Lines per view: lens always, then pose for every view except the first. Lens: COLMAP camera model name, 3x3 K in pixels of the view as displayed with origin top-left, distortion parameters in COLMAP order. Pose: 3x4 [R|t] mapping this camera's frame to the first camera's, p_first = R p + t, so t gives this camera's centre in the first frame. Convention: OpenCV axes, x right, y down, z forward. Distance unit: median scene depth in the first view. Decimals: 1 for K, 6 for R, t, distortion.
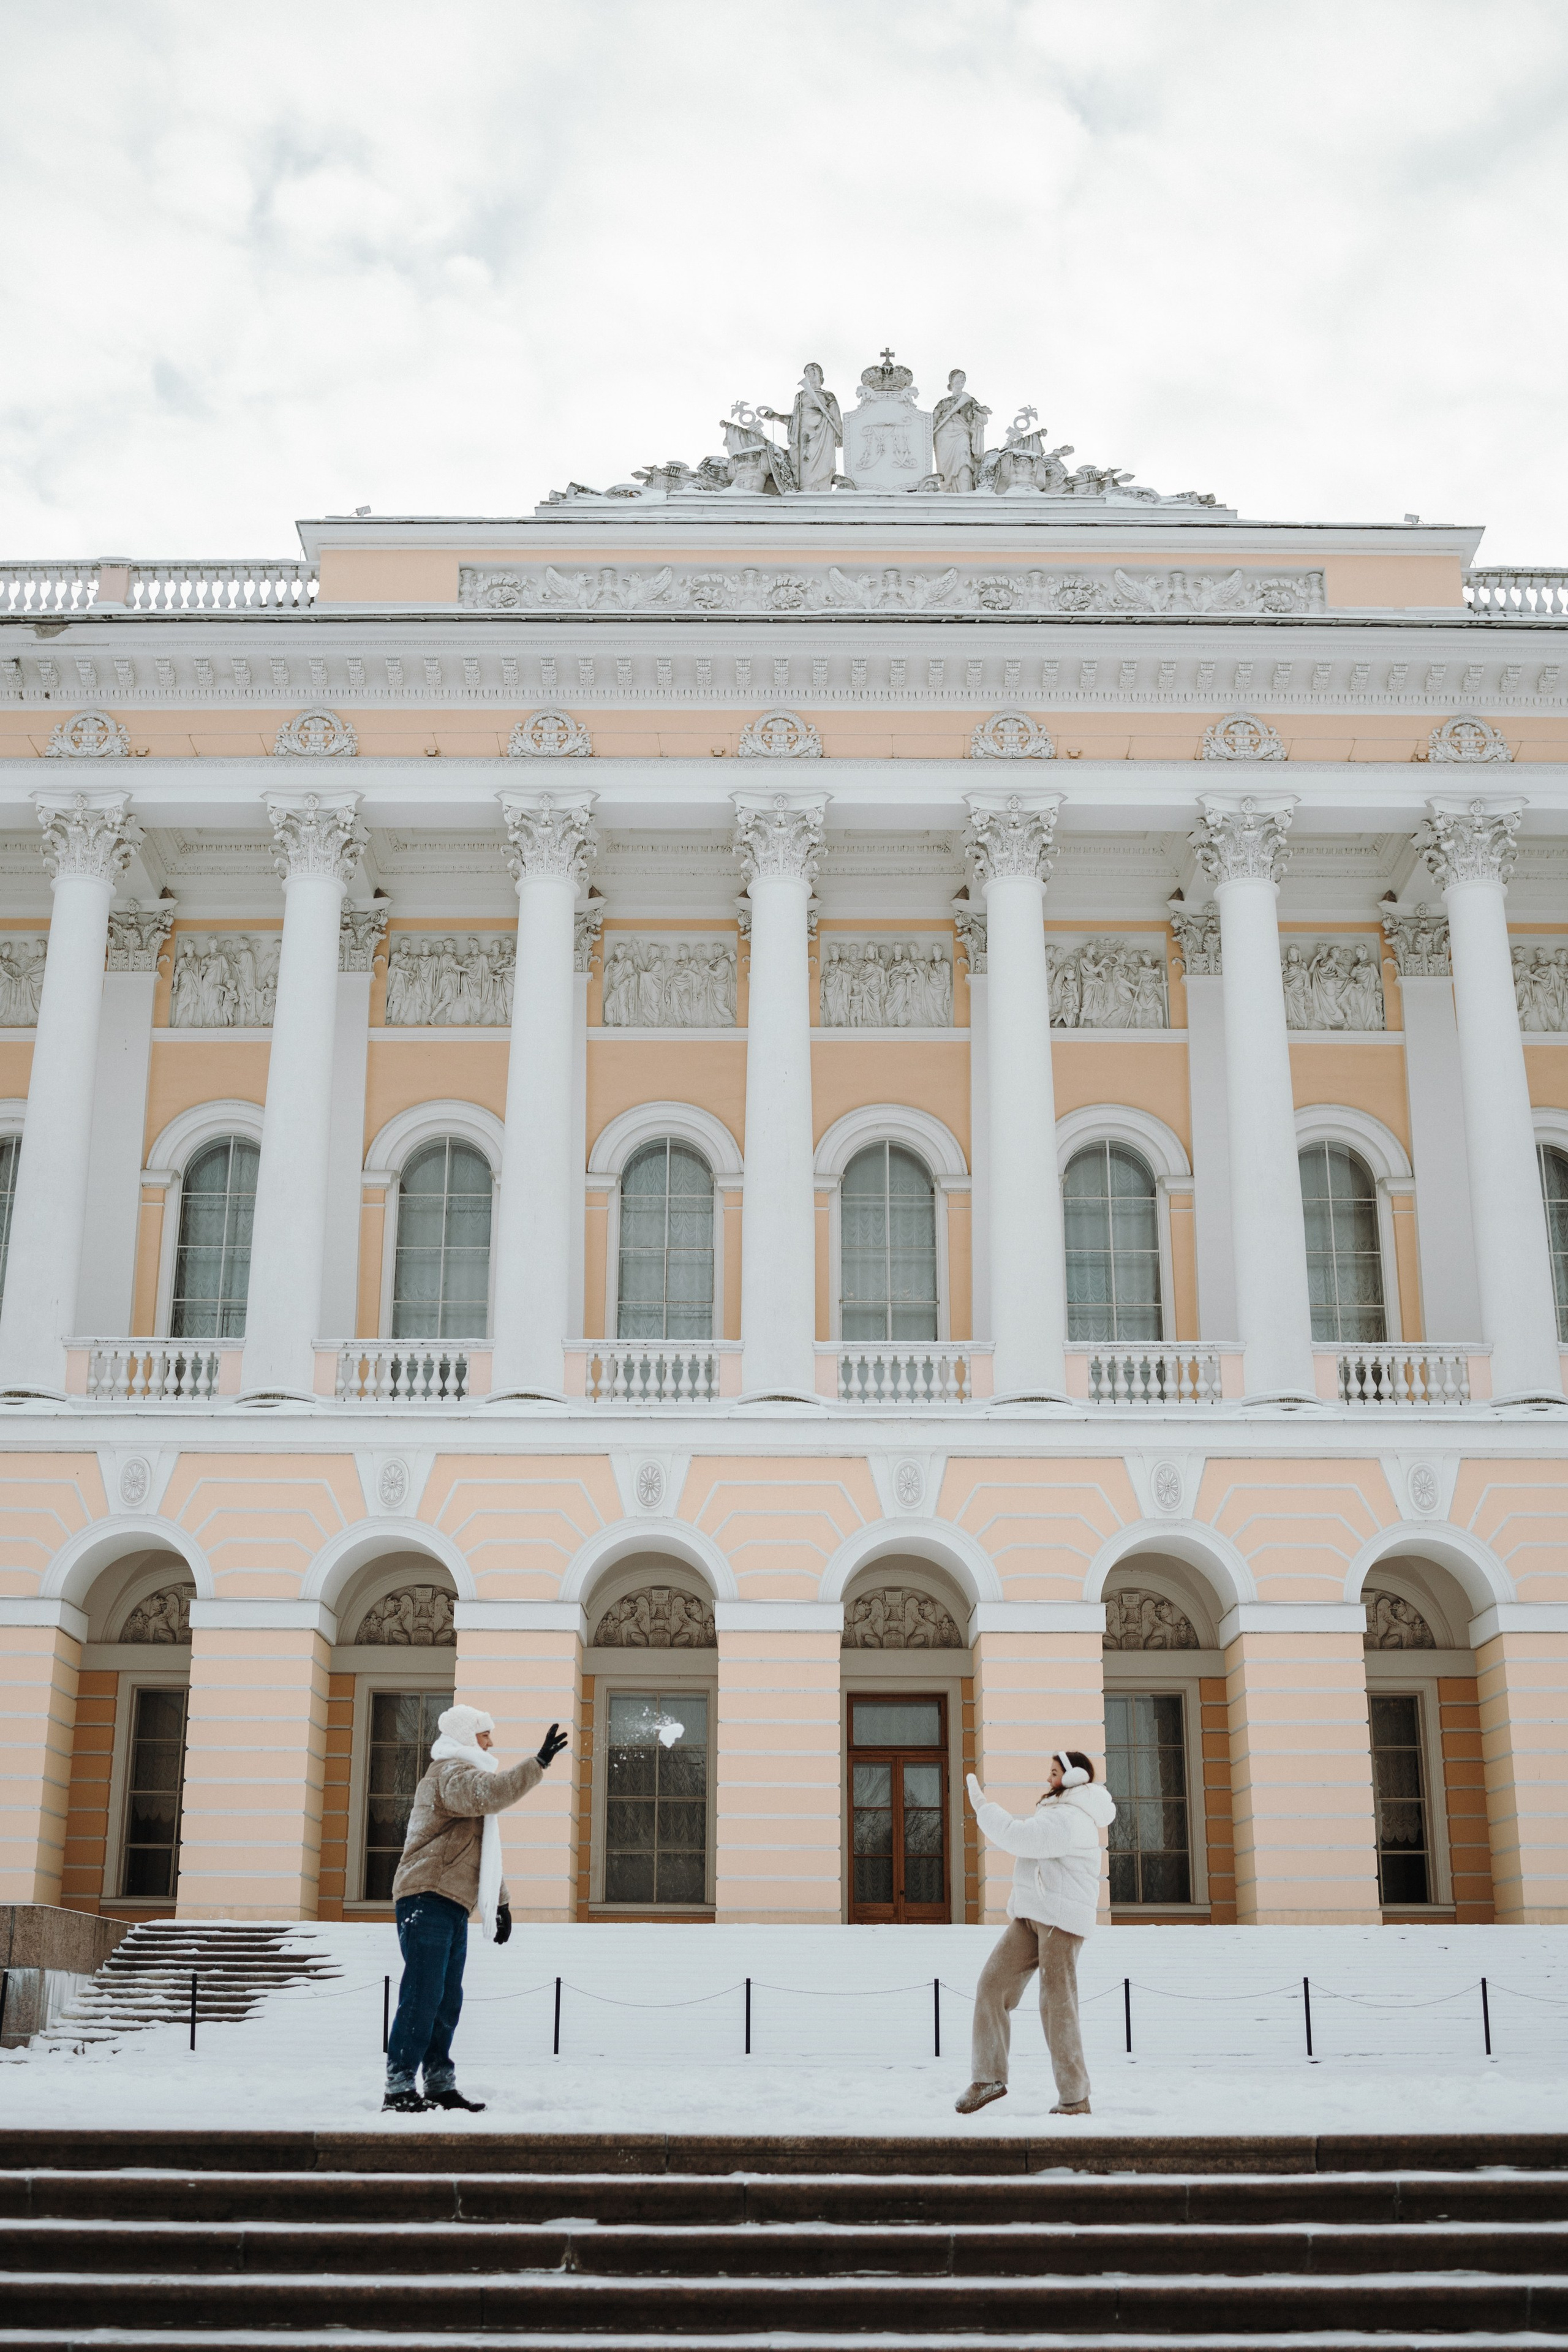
lens RADIAL K [[2817.9, 0, 784.0], [0, 2817.9, 1176.0], [0, 0, 1]] dist [0.075638, 0.005433]
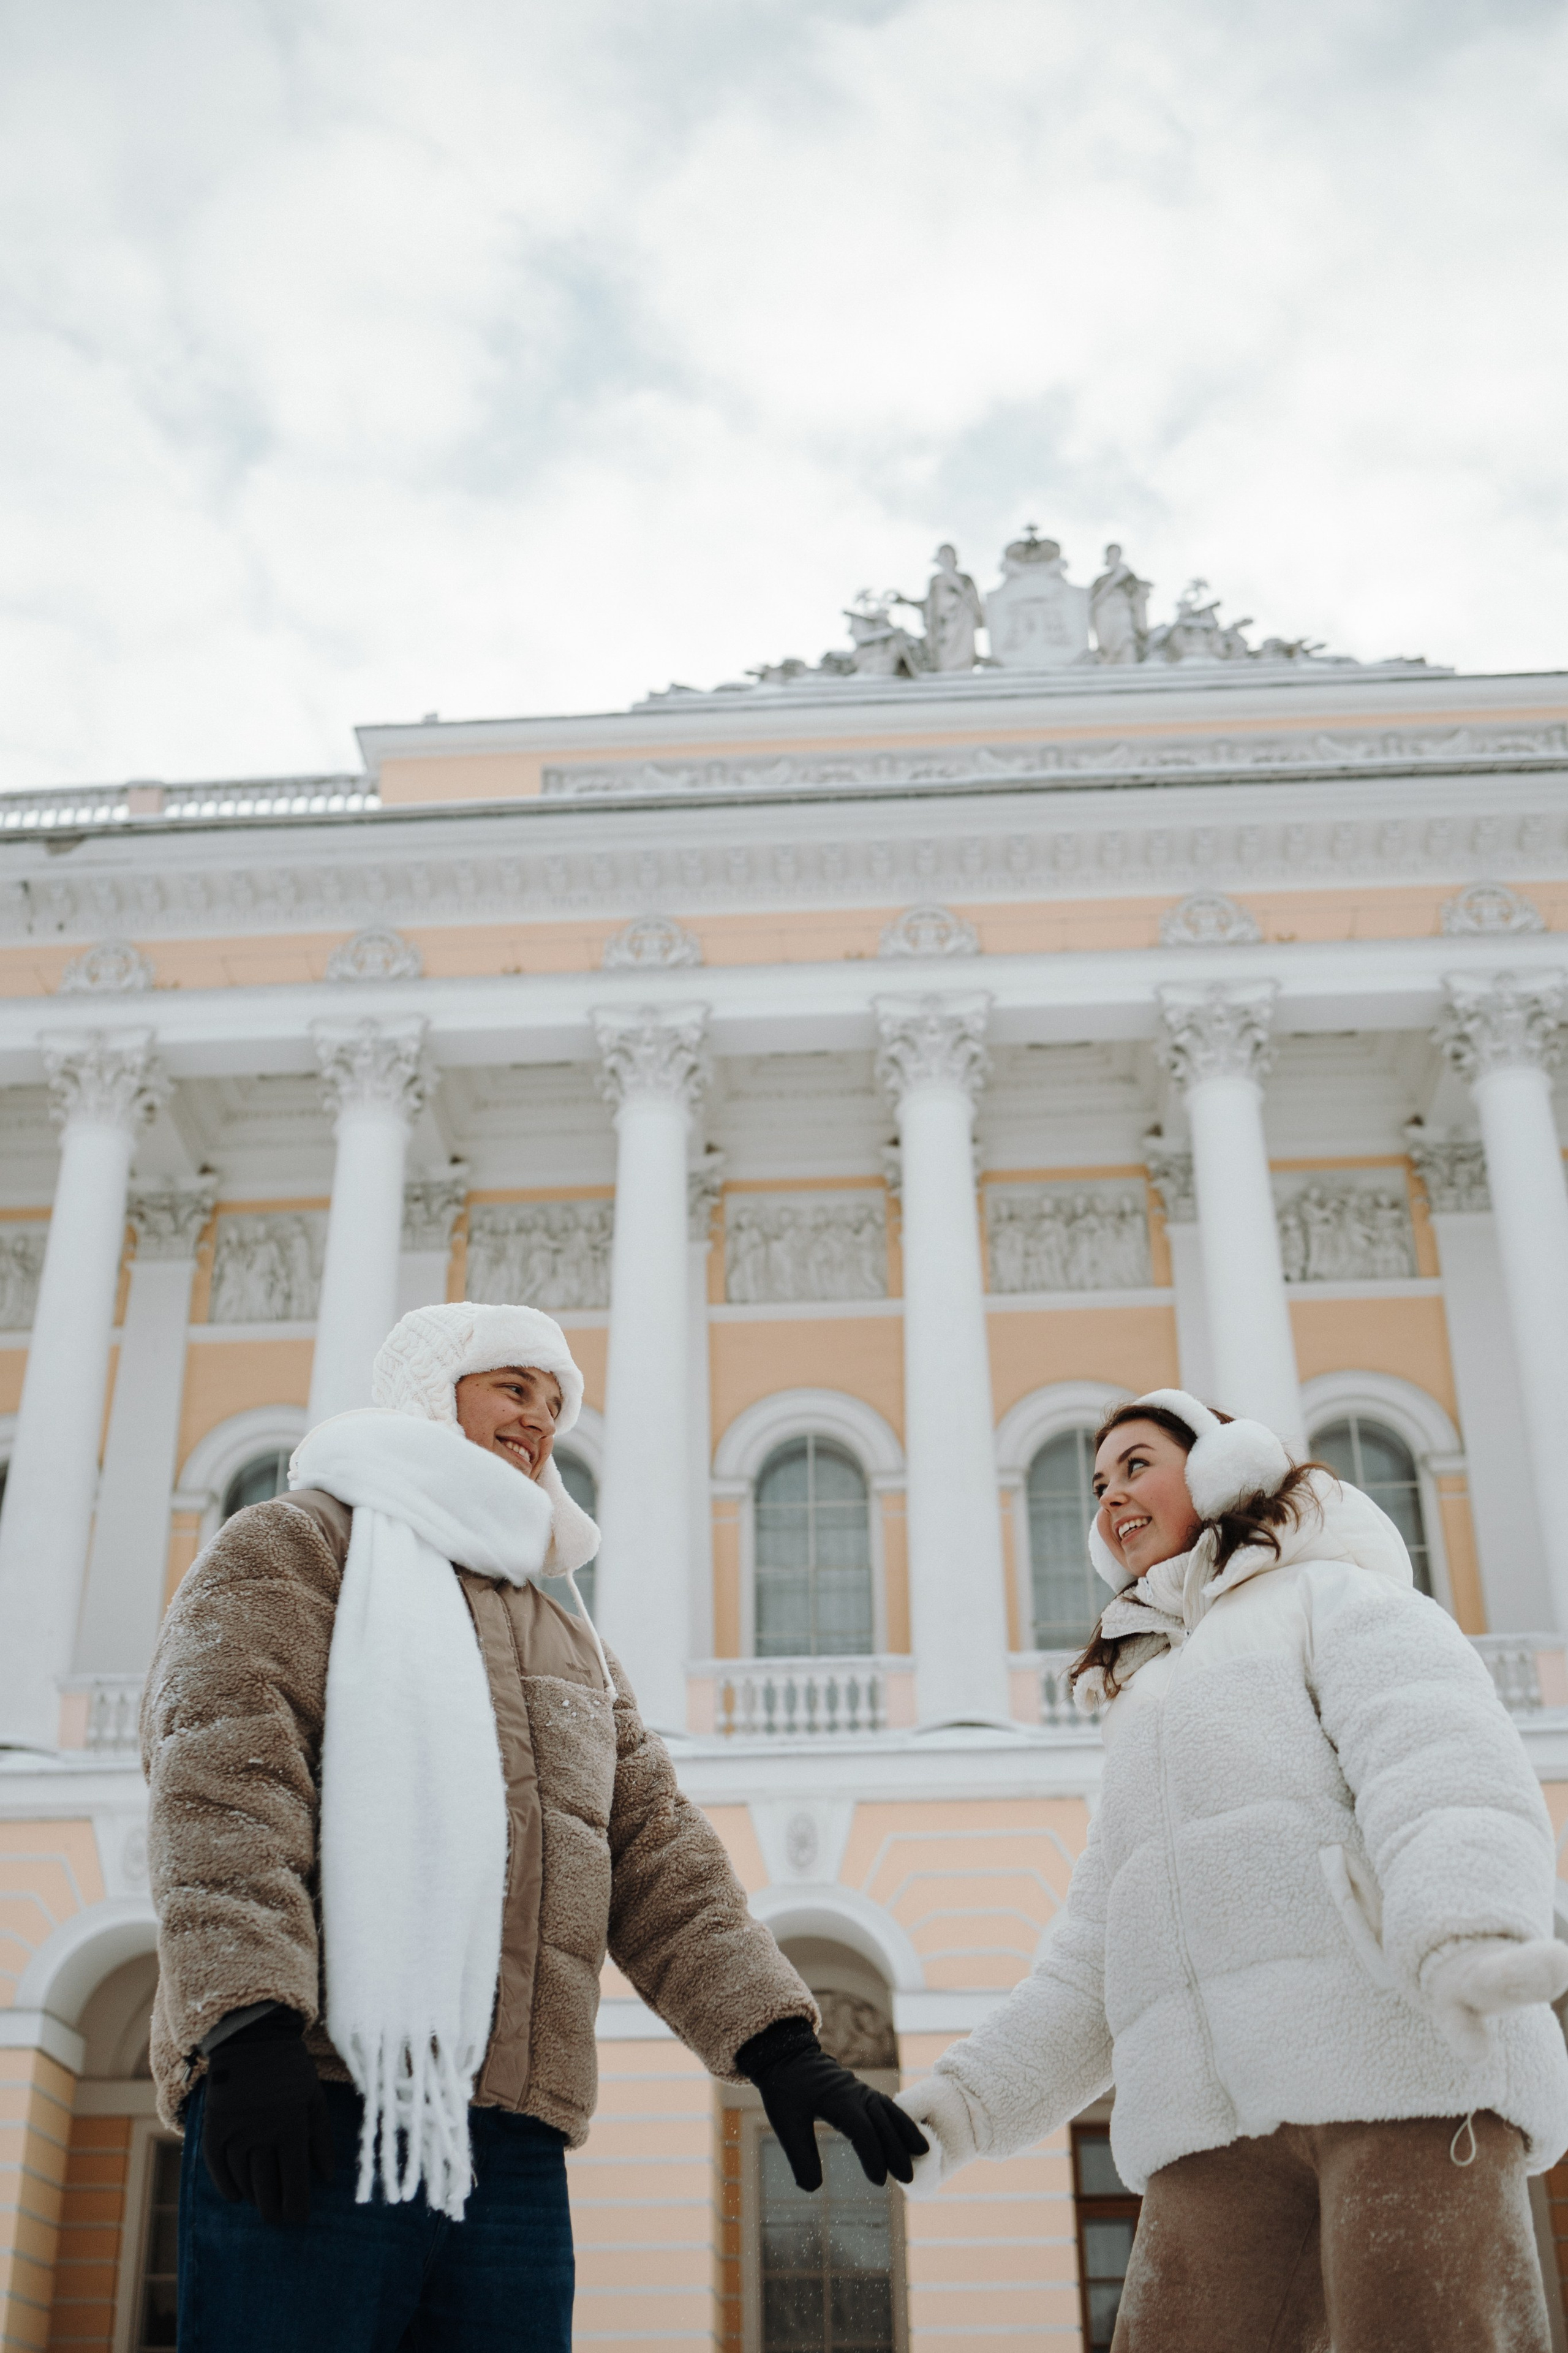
lens RADIAL K [[2873.9, 0, 784.0], [0, 2873.9, 1176.5], [0, 0, 1]] dist [-0.001824, 0.026682]
pose [[0.998124, -0.041745, -0.044777, -0.008290], [0.033736, 0.985430, -0.166700, 0.051134], [0.051084, 0.164877, 0.984990, 0.167455]]
